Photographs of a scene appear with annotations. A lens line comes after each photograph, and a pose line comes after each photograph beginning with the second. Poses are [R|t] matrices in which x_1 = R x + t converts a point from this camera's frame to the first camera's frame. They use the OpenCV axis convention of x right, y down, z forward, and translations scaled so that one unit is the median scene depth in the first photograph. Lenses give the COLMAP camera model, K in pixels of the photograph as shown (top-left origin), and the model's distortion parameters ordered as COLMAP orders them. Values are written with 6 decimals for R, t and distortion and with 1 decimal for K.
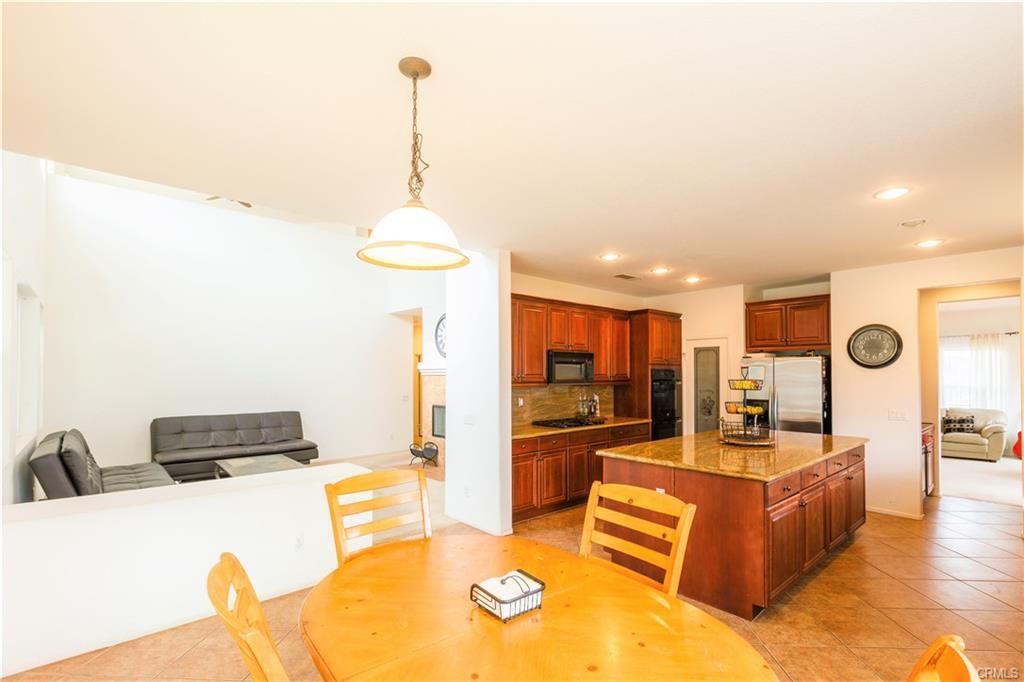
lens RADIAL K [[454.1, 0, 512.3], [0, 454.1, 369.9], [0, 0, 1]] dist [0.002223, 0.000770]
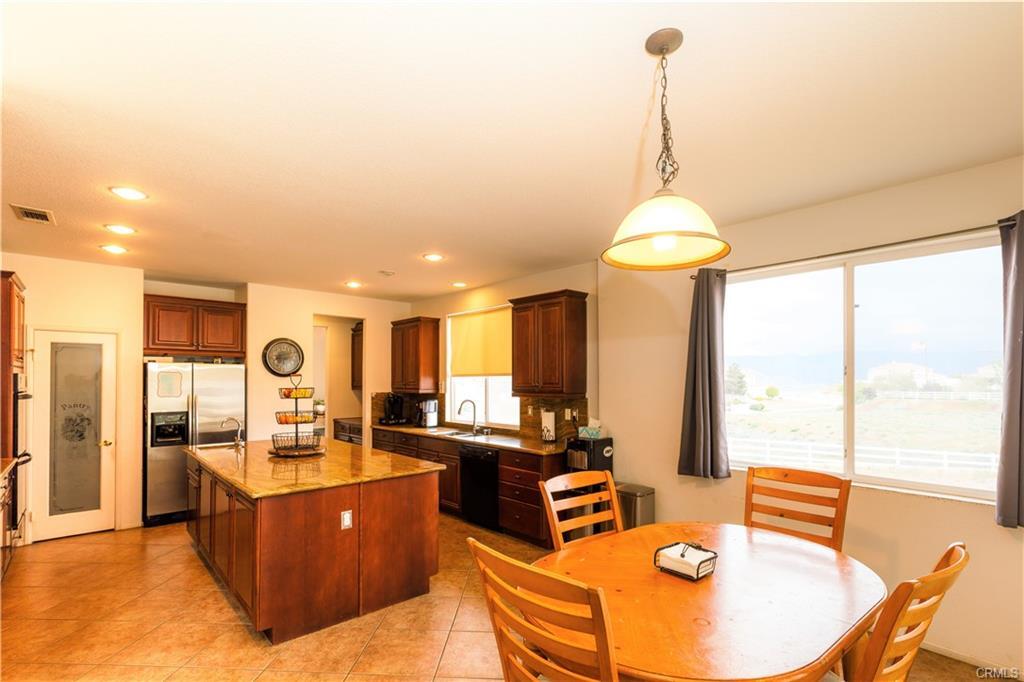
lens RADIAL K [[483.1, 0, 489.7], [0, 483.1, 376.9], [0, 0, 1]] dist [0.014026, 0.000039]
pose [[0.027980, 0.009216, 0.999566, -0.332704], [-0.010136, 0.999909, -0.008935, 0.002086], [-0.999557, -0.009882, 0.028071, 0.372485]]
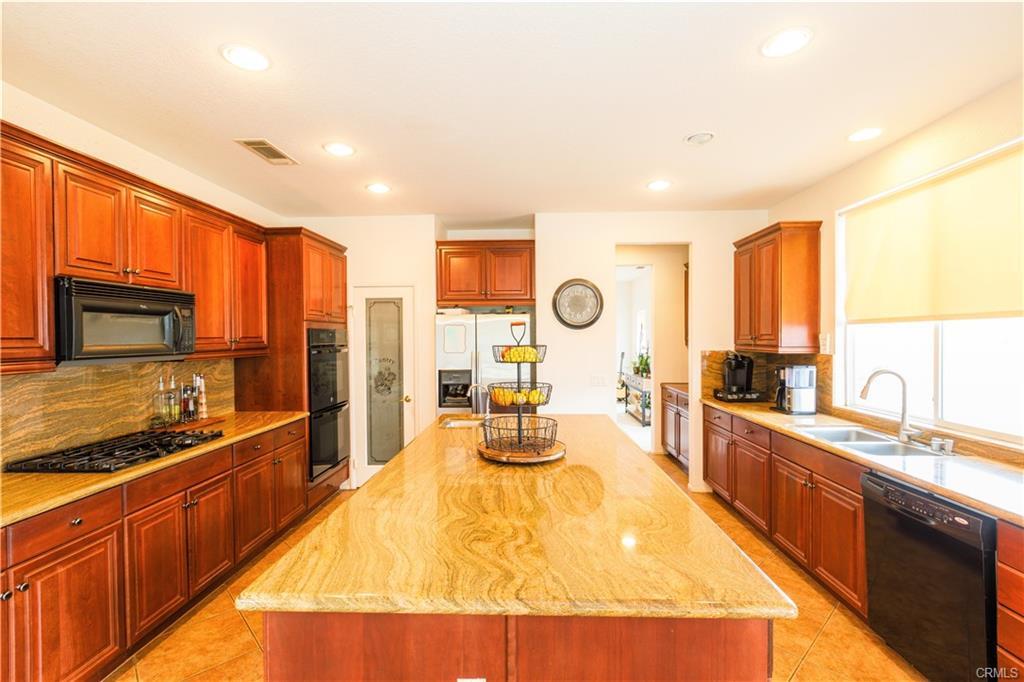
lens RADIAL K [[454.1, 0, 513.0], [0, 454.1, 341.3], [0, 0, 1]] dist [0.002223, 0.000770]
pose [[0.687108, -0.012467, 0.726449, 0.056975], [-0.001595, 0.999824, 0.018667, 0.003688], [-0.726554, -0.013985, 0.686967, 0.402479]]
